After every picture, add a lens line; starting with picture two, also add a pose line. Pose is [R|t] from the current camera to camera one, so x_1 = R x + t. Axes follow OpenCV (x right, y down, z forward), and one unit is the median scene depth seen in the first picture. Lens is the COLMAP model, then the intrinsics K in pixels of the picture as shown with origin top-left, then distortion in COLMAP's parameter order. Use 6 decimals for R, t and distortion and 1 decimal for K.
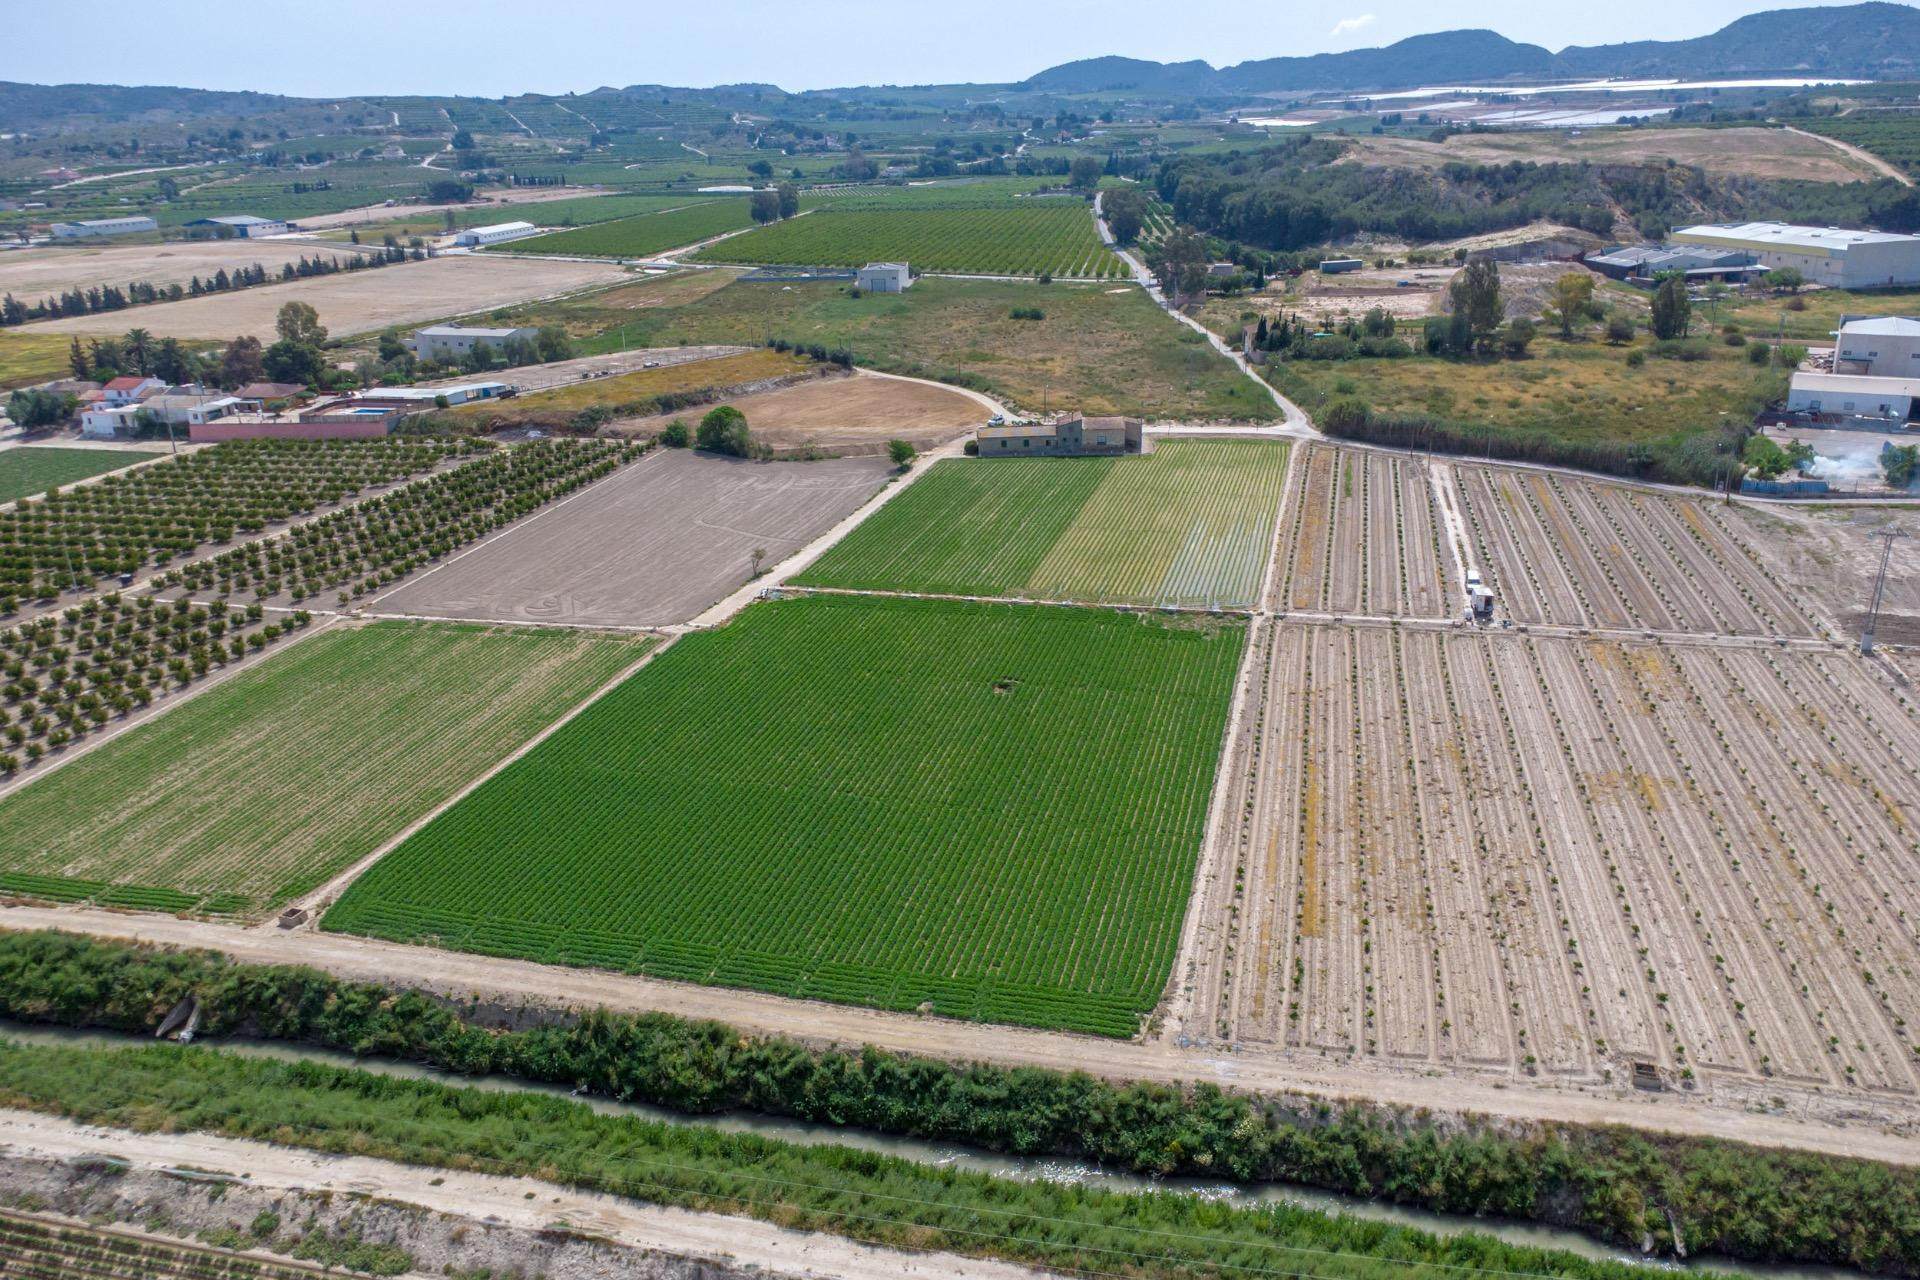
lens RADIAL K [[1380.2, 0, 965.4], [0, 1380.2, 640.3], [0, 0, 1]] dist [0.013297, -0.005275]
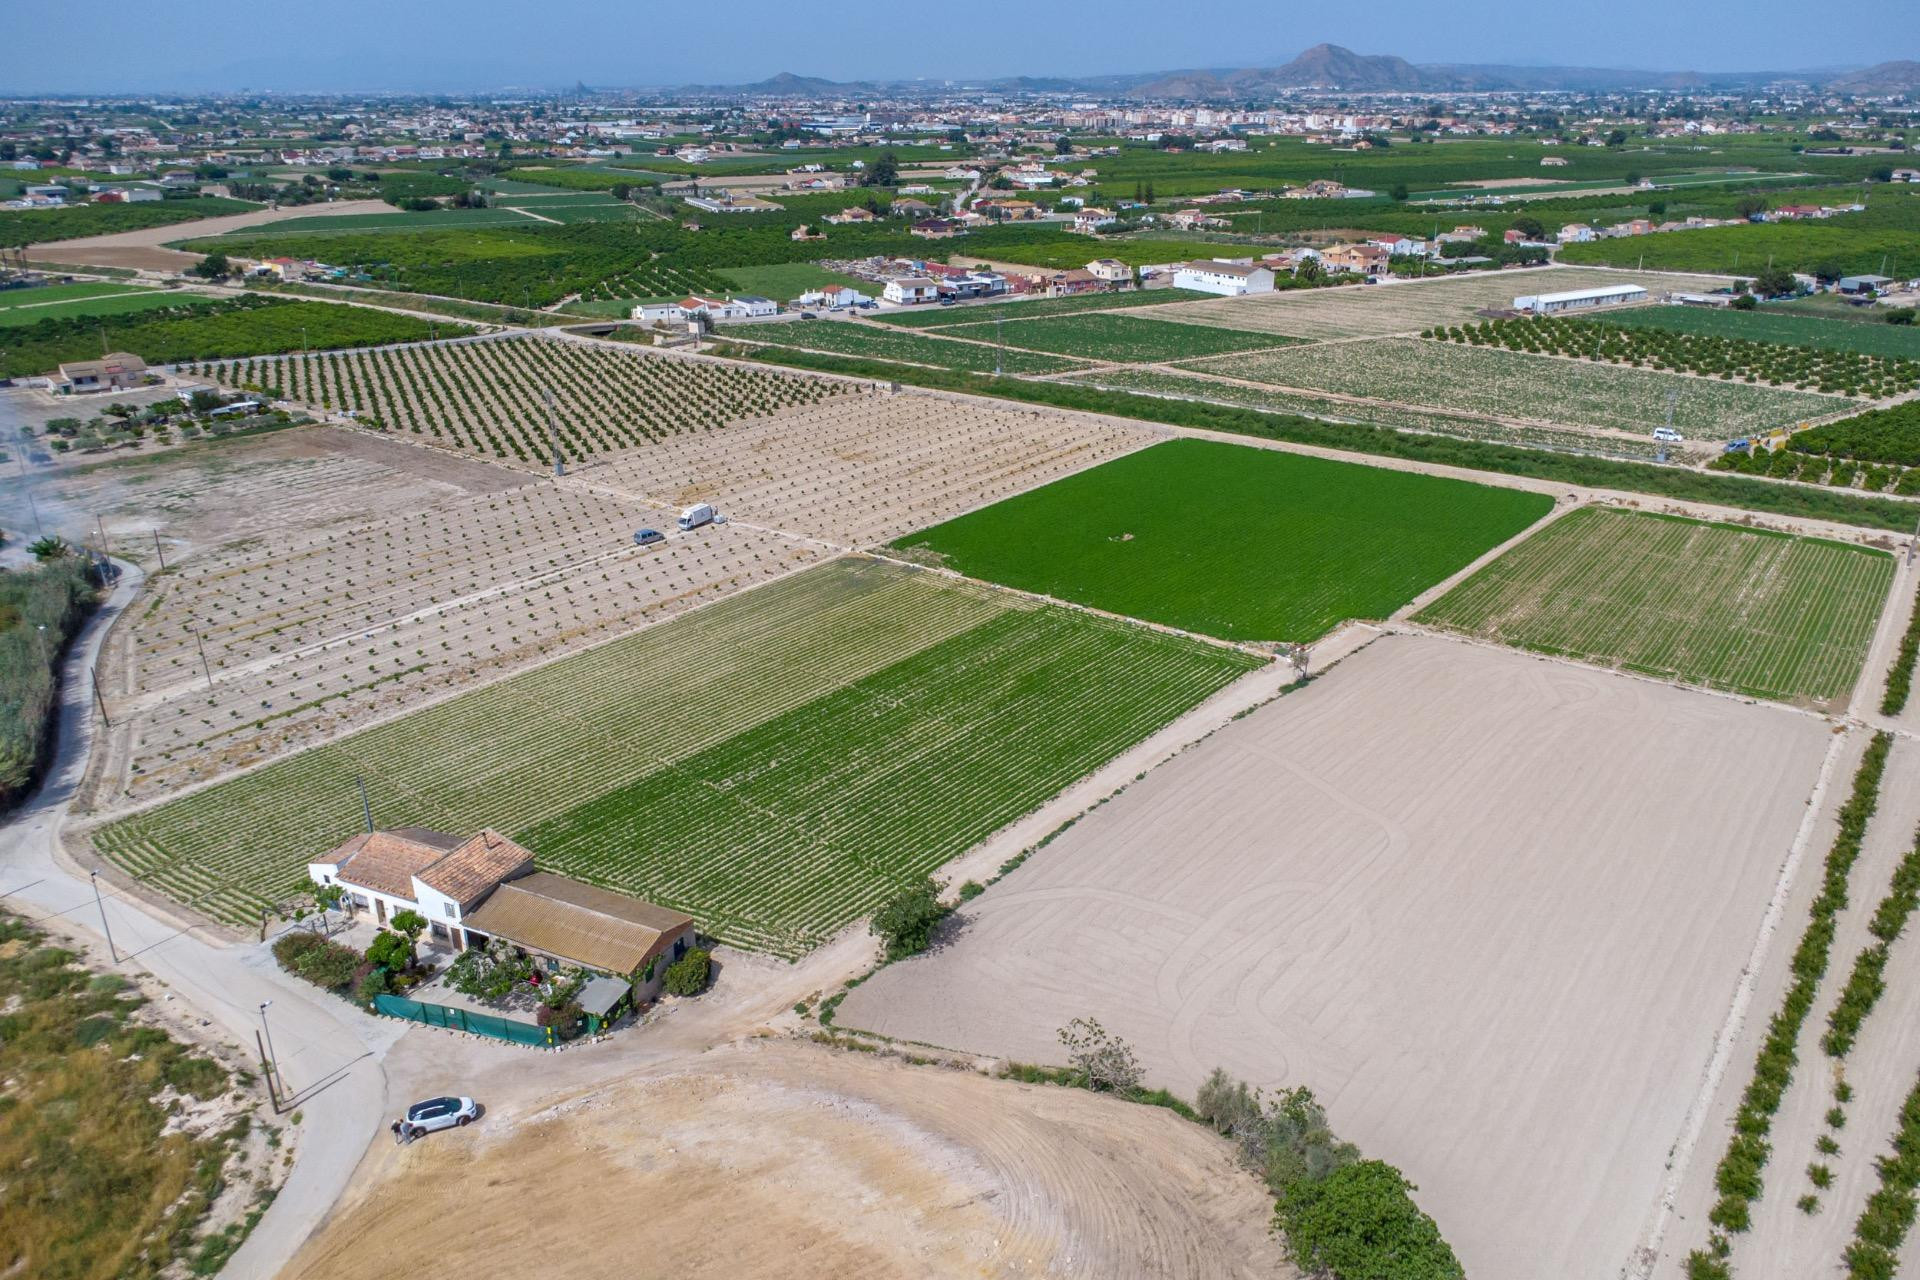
lens RADIAL K [[1380.2, 0, 965.4], [0, 1380.2, 640.3], [0, 0, 1]] dist [0.013297, -0.005275]
pose [[-0.917031, -0.119581, 0.380467, -0.278590], [0.167511, 0.750270, 0.639558, -0.611852], [-0.361932, 0.650227, -0.667990, 1.621454]]
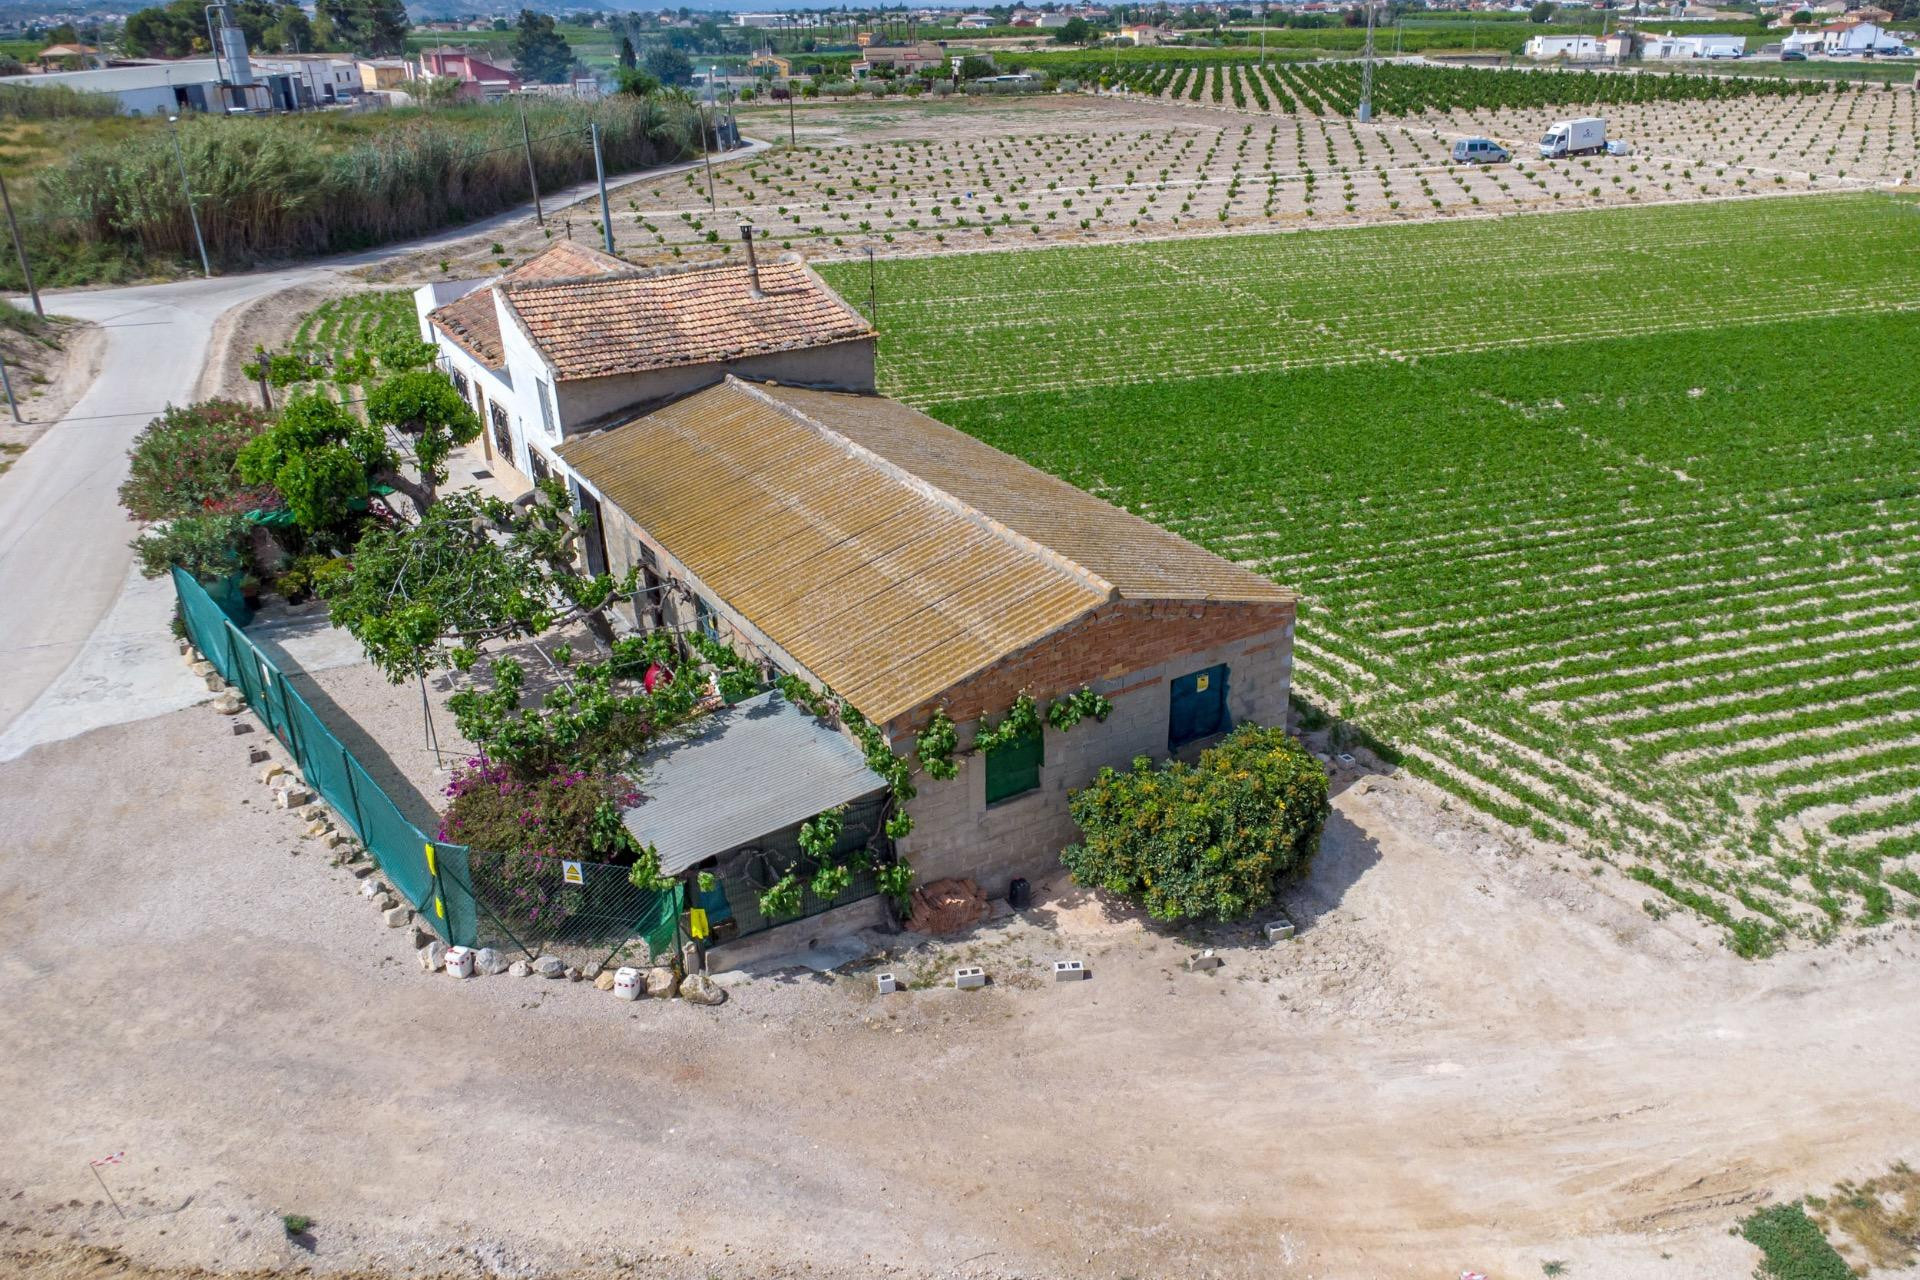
lens RADIAL K [[1380.2, 0, 965.4], [0, 1380.2, 640.3], [0, 0, 1]] dist [0.013297, -0.005275]
pose [[-0.533571, -0.317410, 0.783934, -0.066614], [0.330053, 0.775264, 0.538544, -0.272339], [-0.778695, 0.546092, -0.308896, 1.429643]]
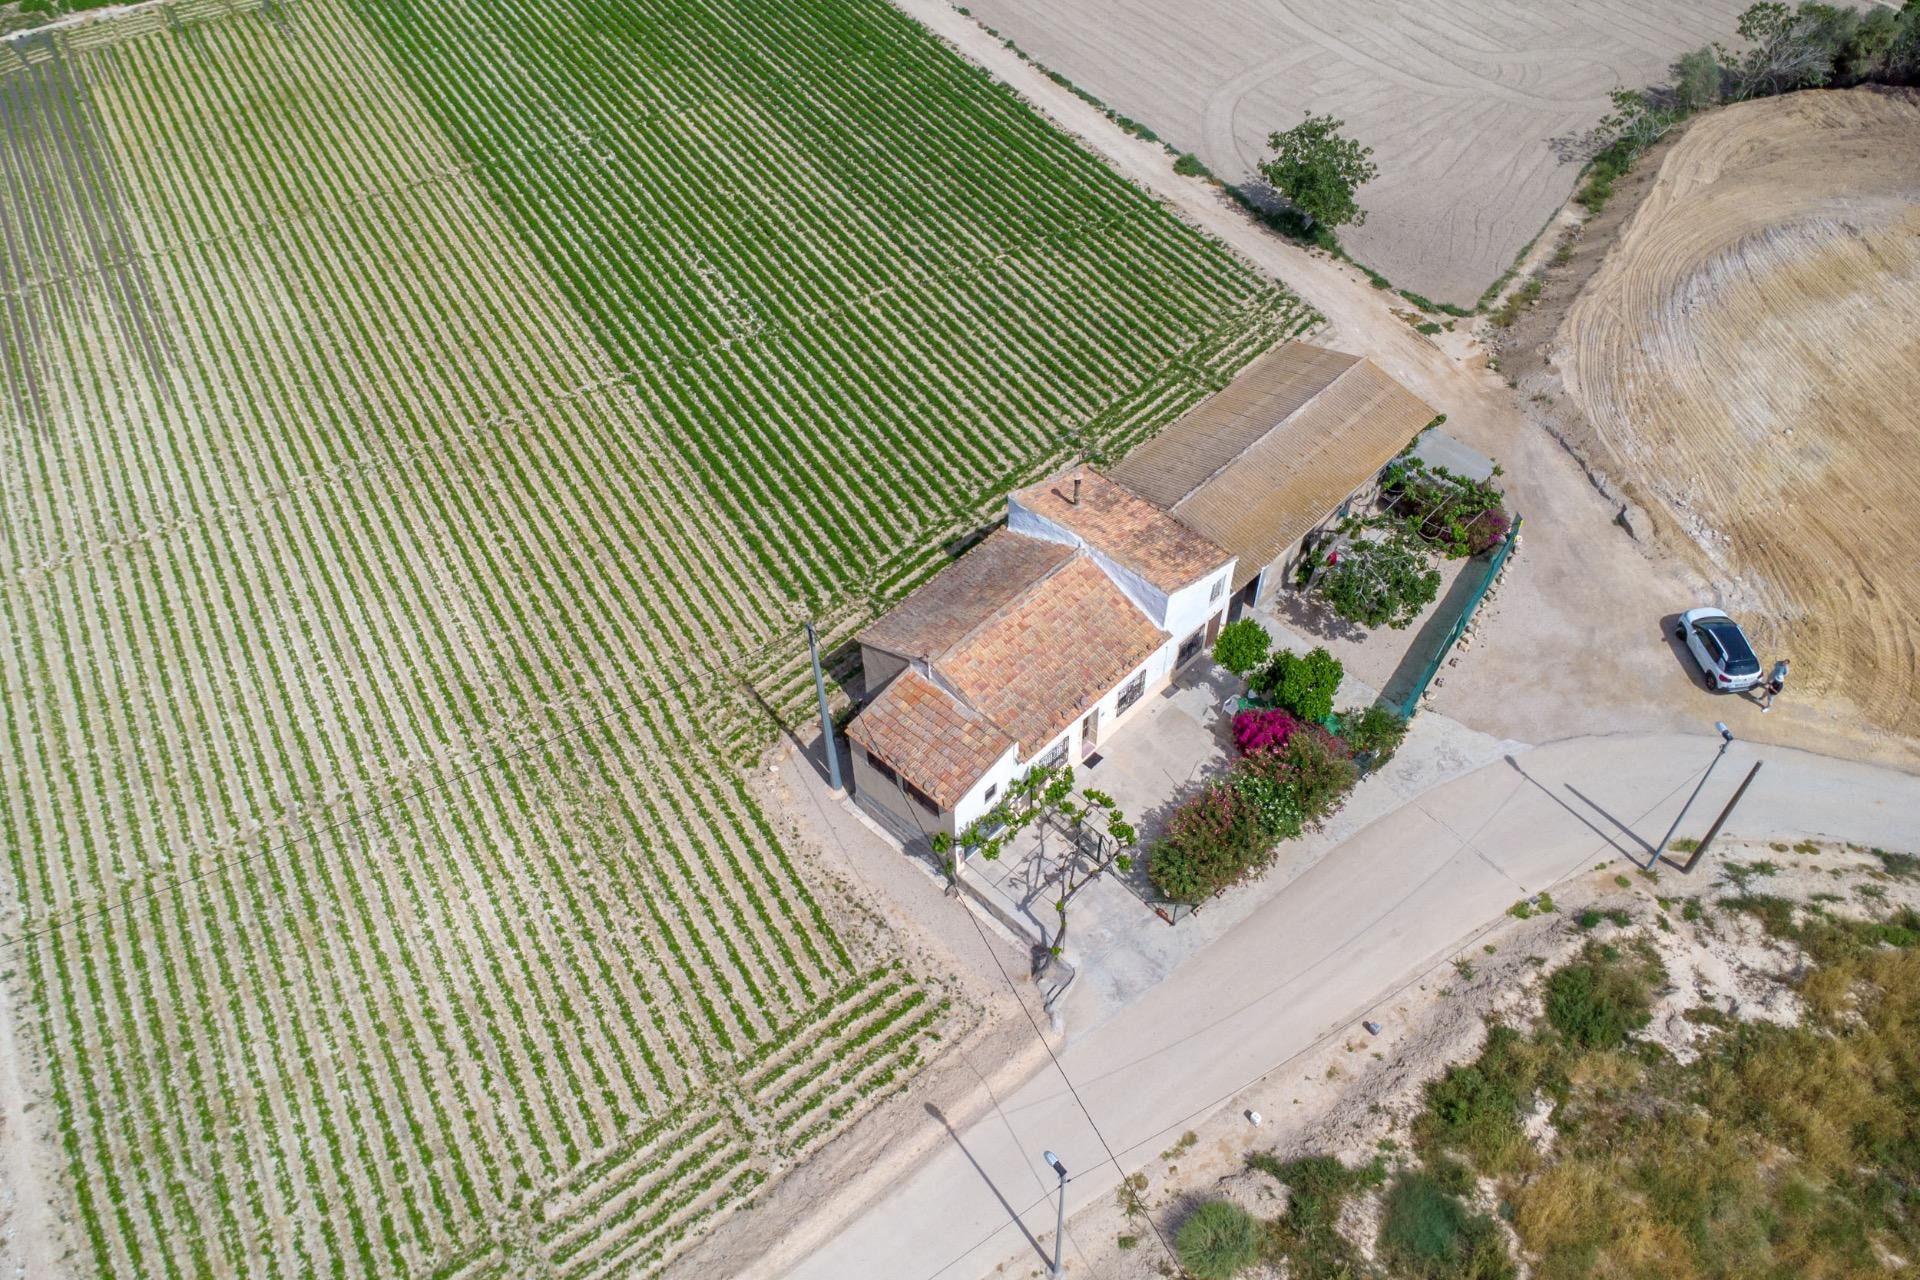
lens RADIAL K [[1380.2, 0, 965.4], [0, 1380.2, 640.3], [0, 0, 1]] dist [0.013297, -0.005275]
pose [[-0.679258, 0.570716, -0.461401, 0.267182], [-0.223580, 0.437891, 0.870783, -0.448397], [0.699014, 0.694647, -0.169840, 1.421349]]
